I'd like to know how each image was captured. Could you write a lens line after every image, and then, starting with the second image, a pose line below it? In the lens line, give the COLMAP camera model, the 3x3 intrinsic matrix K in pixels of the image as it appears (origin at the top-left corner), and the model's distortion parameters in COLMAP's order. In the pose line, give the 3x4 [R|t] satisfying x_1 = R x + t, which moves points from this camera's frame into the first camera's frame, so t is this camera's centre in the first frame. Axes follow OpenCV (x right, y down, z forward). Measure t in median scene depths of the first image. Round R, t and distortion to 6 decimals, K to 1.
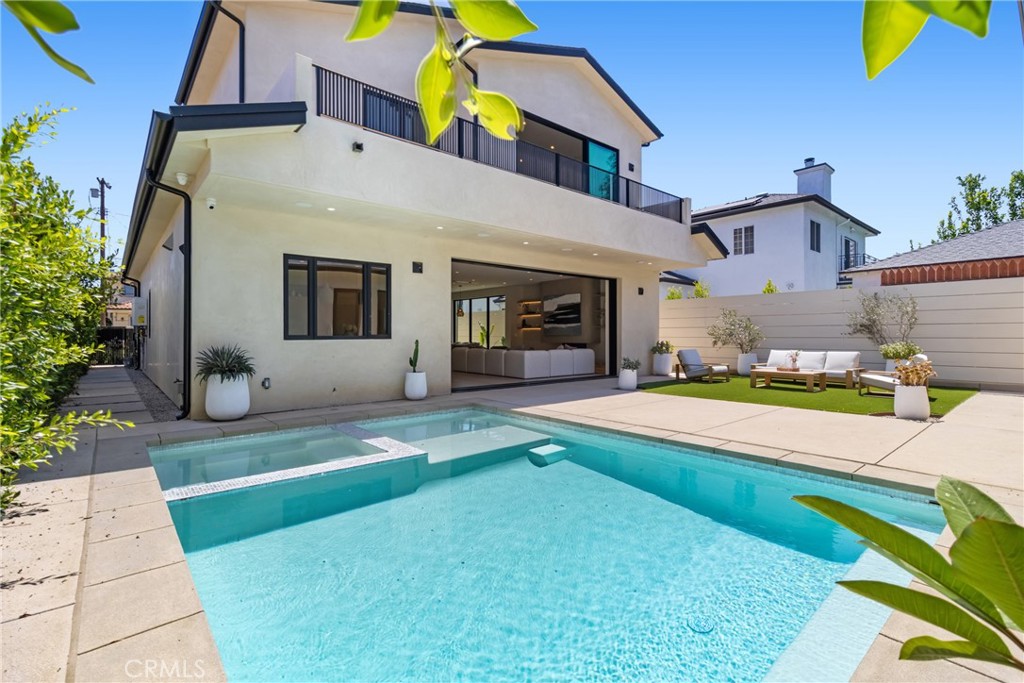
lens RADIAL K [[481.1, 0, 517.2], [0, 481.1, 340.4], [0, 0, 1]] dist [0.003612, 0.001652]
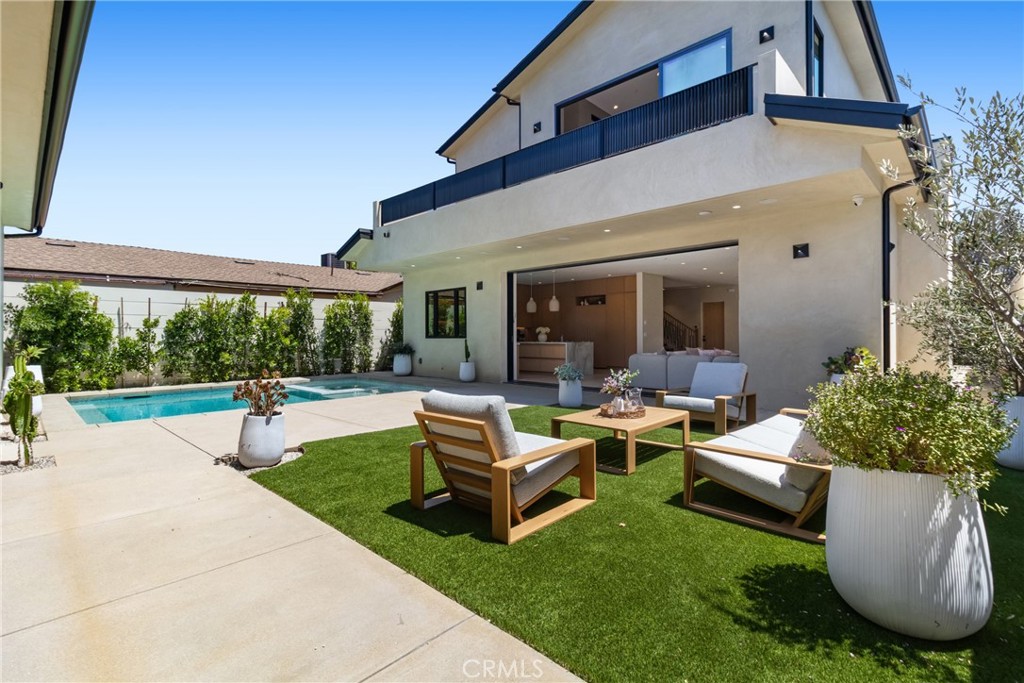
lens RADIAL K [[481.1, 0, 517.6], [0, 481.1, 344.3], [0, 0, 1]] dist [0.003612, 0.001652]
pose [[0.095190, 0.004125, -0.995451, 1.163728], [-0.021196, 0.999773, 0.002116, 0.009527], [0.995233, 0.020898, 0.095255, 0.983477]]
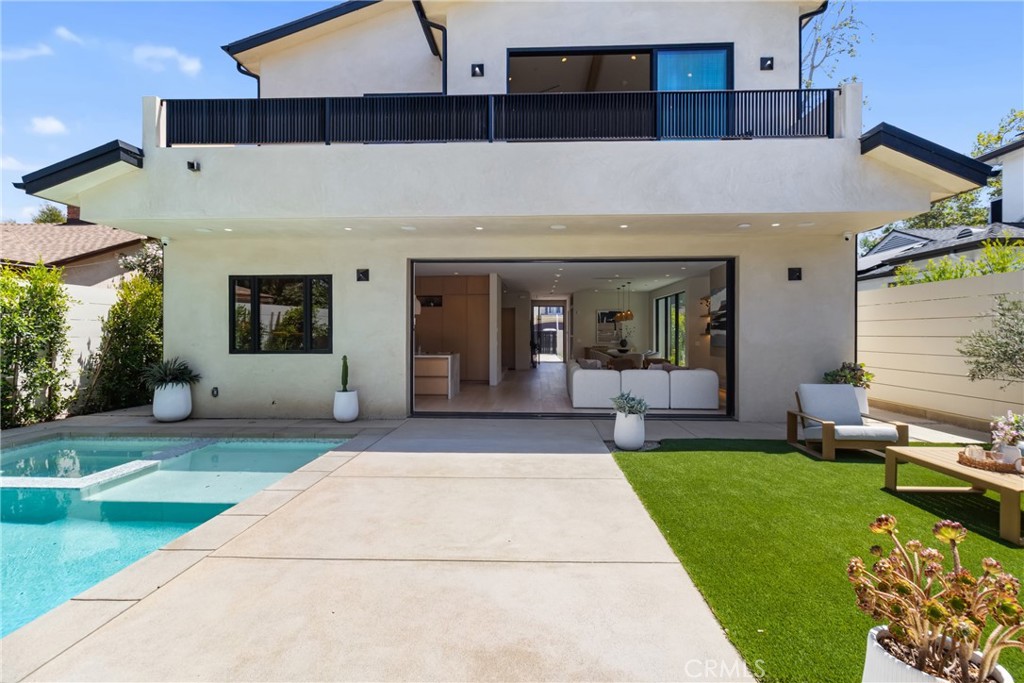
lens RADIAL K [[481.1, 0, 515.4], [0, 481.1, 335.0], [0, 0, 1]] dist [0.003612, 0.001652]
pose [[0.730083, -0.020935, -0.683038, 0.624027], [-0.009395, 0.999129, -0.040666, -0.003995], [0.683294, 0.036107, 0.729250, 0.538480]]
